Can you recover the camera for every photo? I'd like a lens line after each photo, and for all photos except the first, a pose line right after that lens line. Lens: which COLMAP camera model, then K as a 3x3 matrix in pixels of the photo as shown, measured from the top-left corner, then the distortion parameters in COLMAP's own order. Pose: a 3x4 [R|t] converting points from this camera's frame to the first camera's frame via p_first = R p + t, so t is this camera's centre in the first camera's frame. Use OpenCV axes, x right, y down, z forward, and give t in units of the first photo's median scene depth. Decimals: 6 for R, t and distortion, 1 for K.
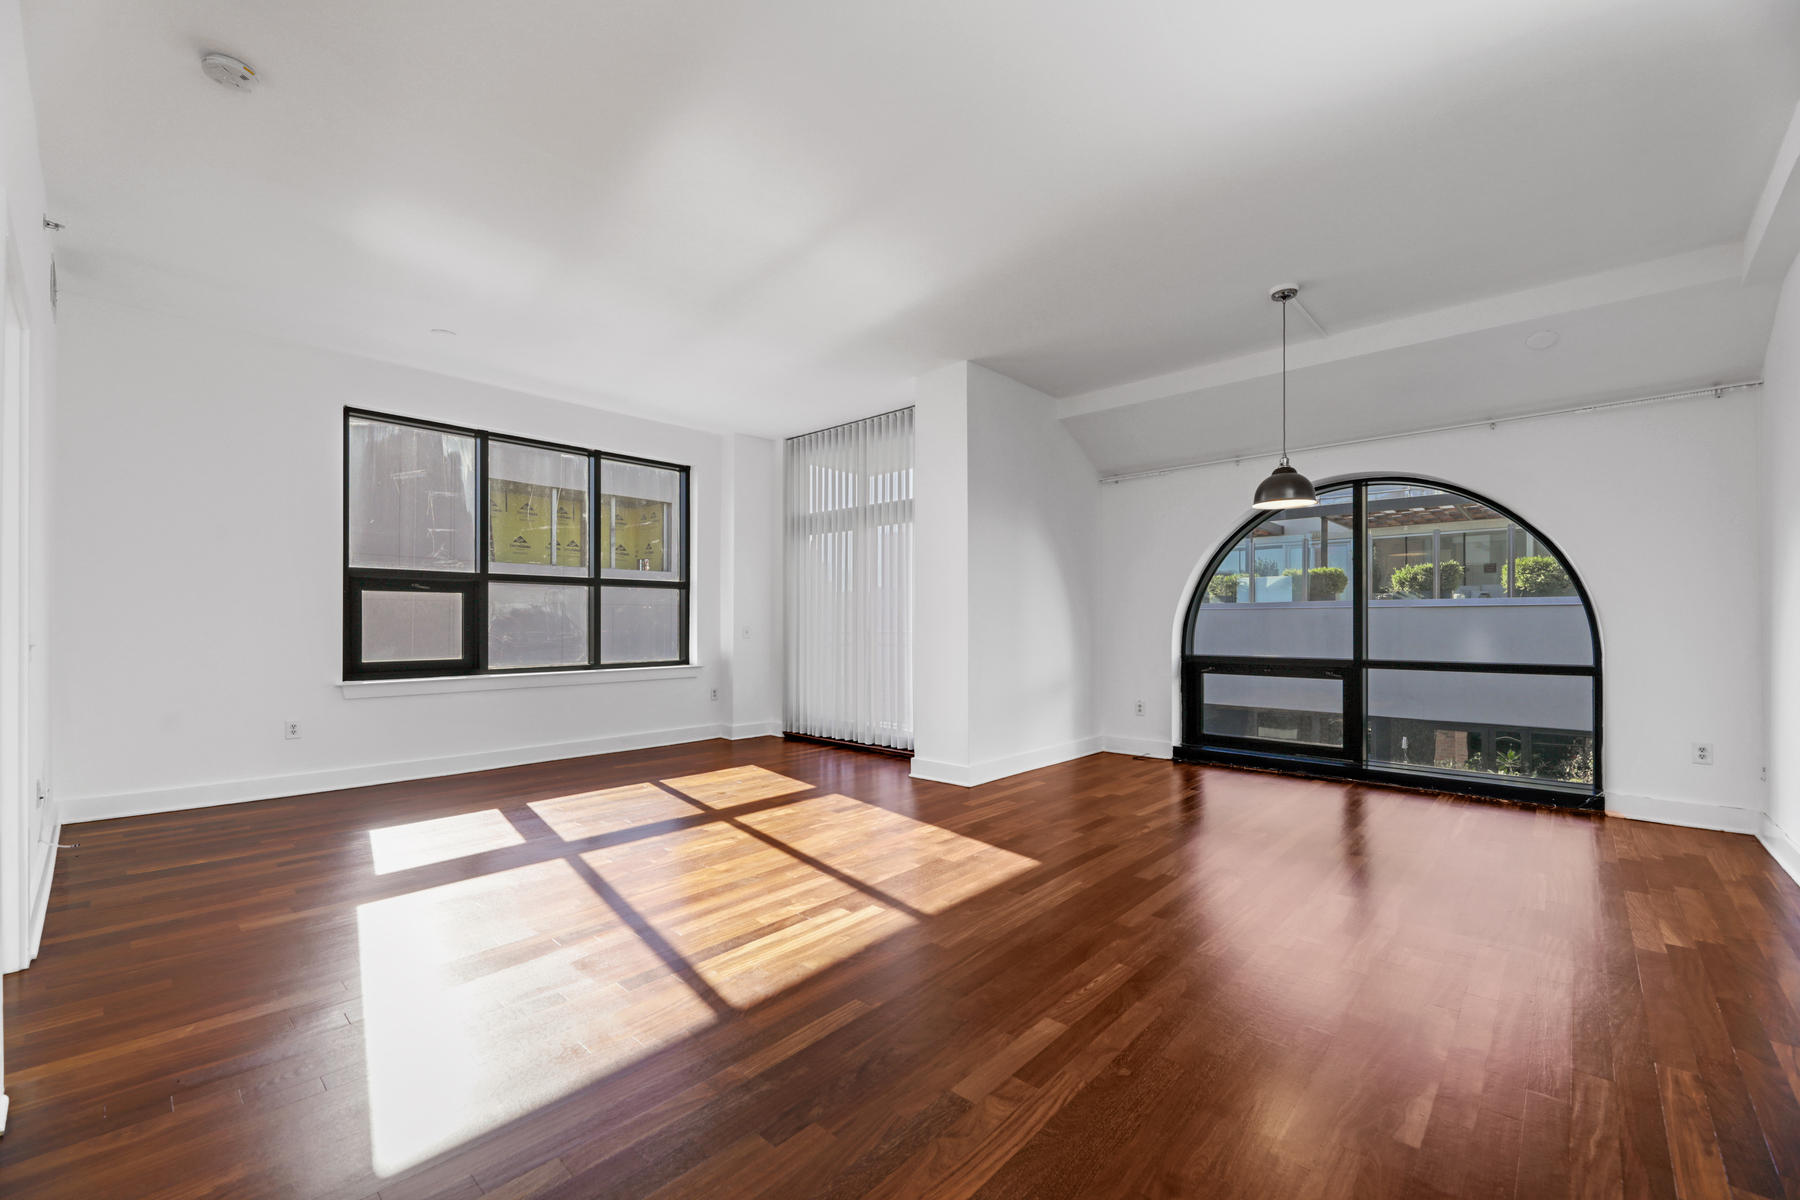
lens RADIAL K [[732.7, 0, 890.4], [0, 732.7, 618.8], [0, 0, 1]] dist [0.001125, 0.000061]
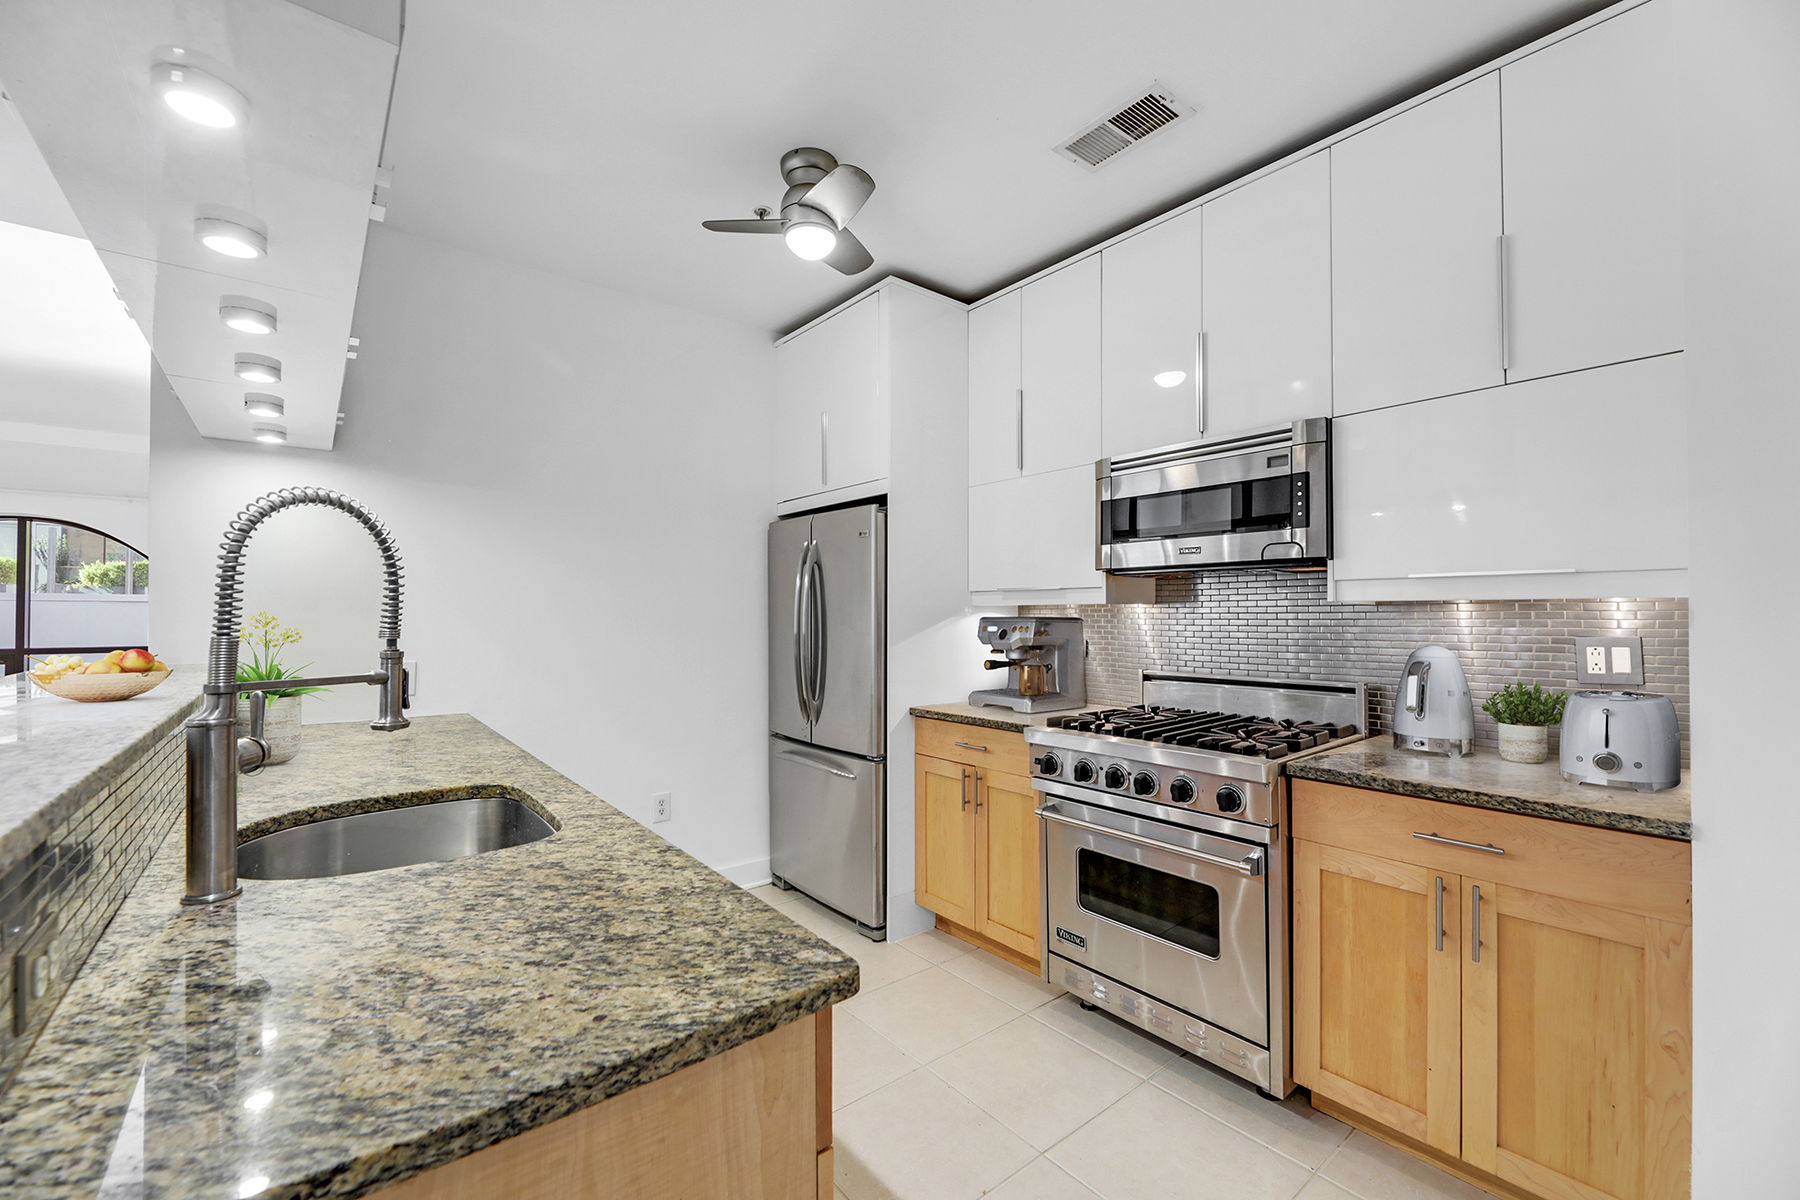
lens RADIAL K [[753.8, 0, 900.0], [0, 753.8, 600.0], [0, 0, 1]] dist [-0.002171, -0.000805]
pose [[0.131890, 0.015244, 0.991147, -0.554450], [-0.007363, 0.999869, -0.014398, -0.026942], [-0.991237, -0.005399, 0.131985, -0.747747]]
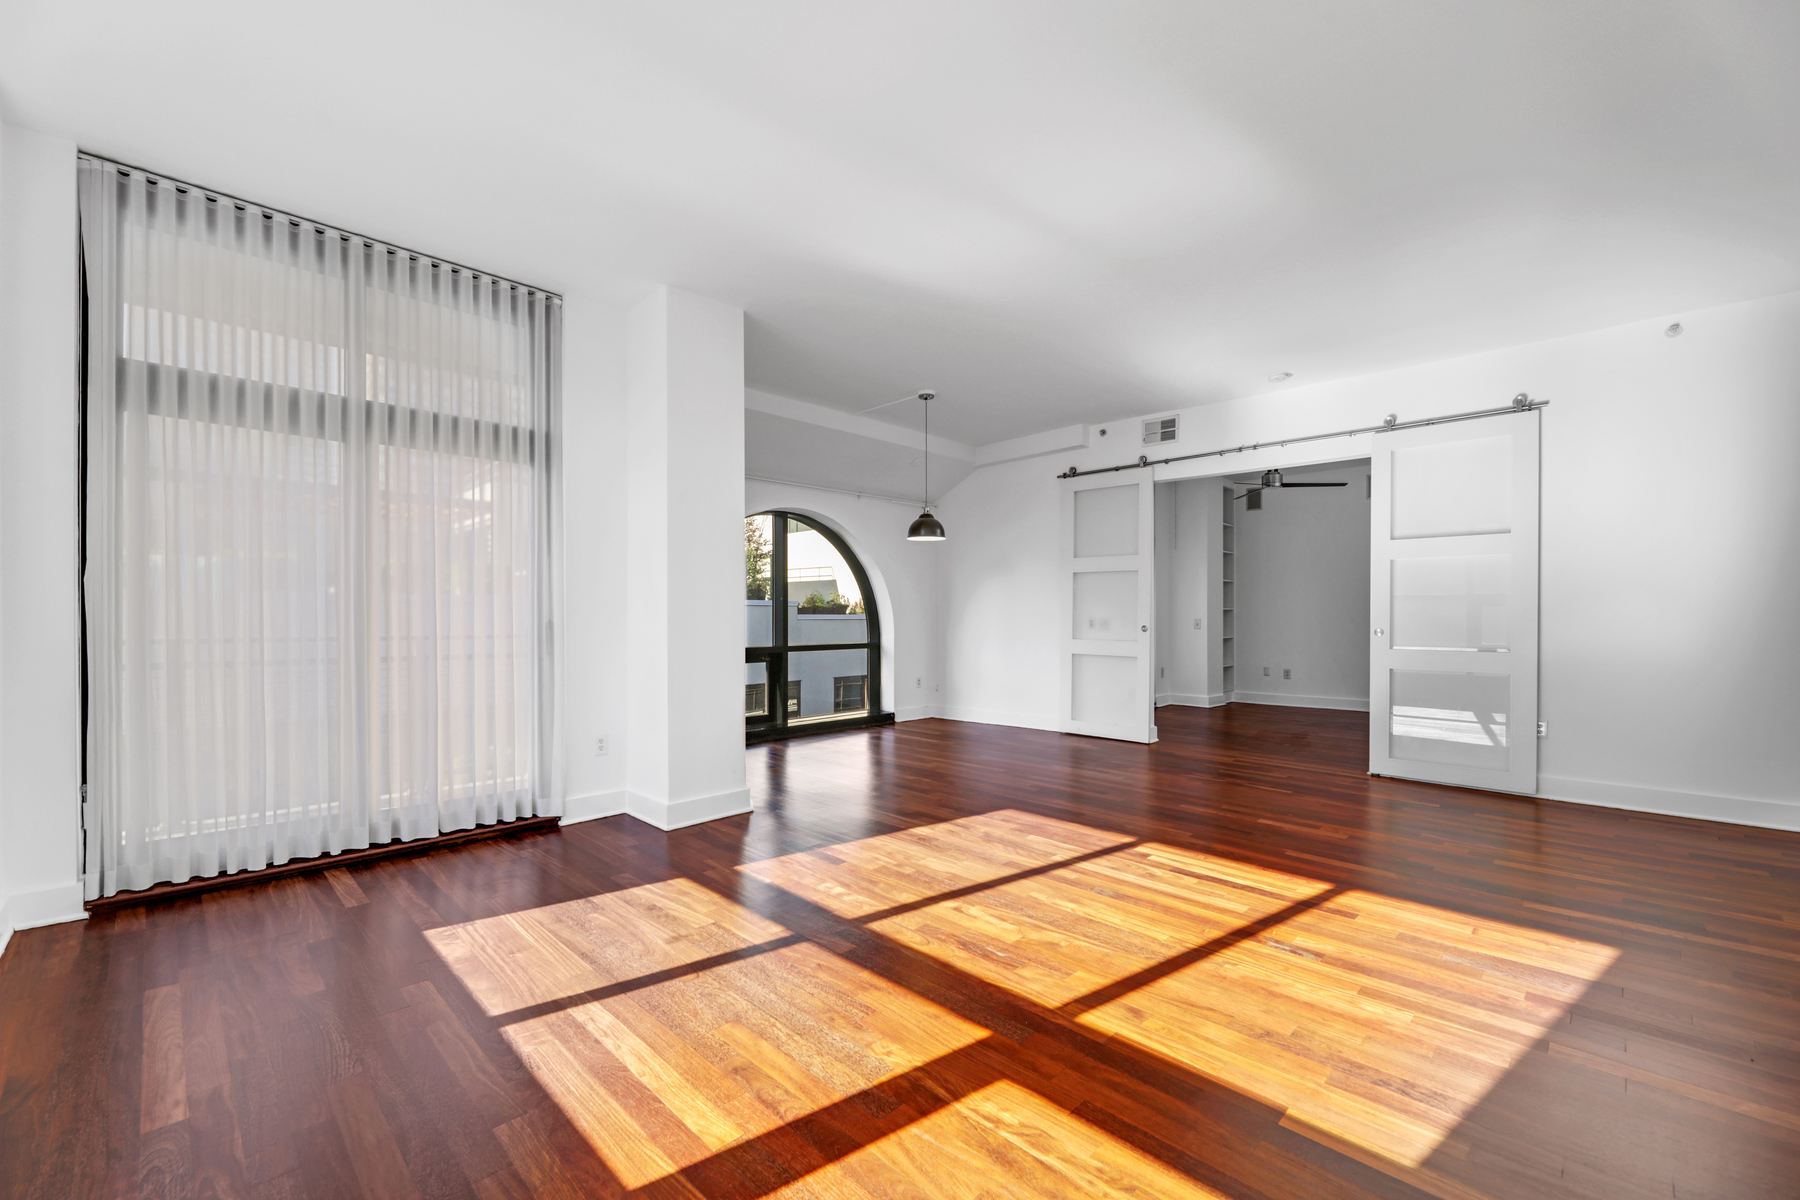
lens RADIAL K [[734.1, 0, 887.5], [0, 734.1, 619.8], [0, 0, 1]] dist [0.000740, 0.000069]
pose [[0.034162, -0.002864, 0.999412, -0.679560], [-0.005558, 0.999980, 0.003055, 0.000102], [-0.999401, -0.005659, 0.034146, 0.736021]]
